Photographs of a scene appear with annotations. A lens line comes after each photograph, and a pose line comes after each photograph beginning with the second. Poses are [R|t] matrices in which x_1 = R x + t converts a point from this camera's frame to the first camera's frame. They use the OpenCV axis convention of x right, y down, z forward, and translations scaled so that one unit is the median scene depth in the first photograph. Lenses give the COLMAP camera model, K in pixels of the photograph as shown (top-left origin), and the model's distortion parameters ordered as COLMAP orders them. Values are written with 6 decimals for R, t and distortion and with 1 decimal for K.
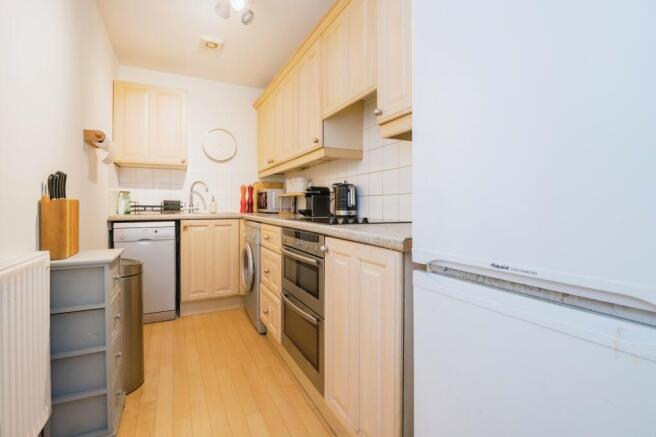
lens RADIAL K [[304.5, 0, 322.1], [0, 304.5, 203.3], [0, 0, 1]] dist [-0.008458, -0.001419]
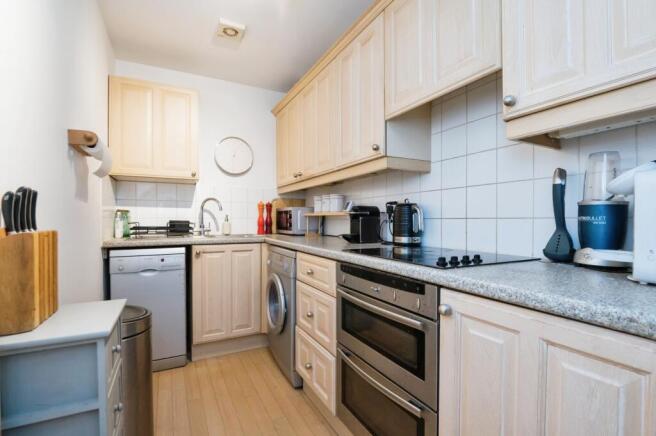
lens RADIAL K [[304.5, 0, 328.5], [0, 304.5, 220.7], [0, 0, 1]] dist [-0.008458, -0.001419]
pose [[0.999679, 0.000474, 0.025312, -0.135882], [-0.000680, 0.999967, 0.008150, -0.022606], [-0.025308, -0.008164, 0.999646, 0.193543]]
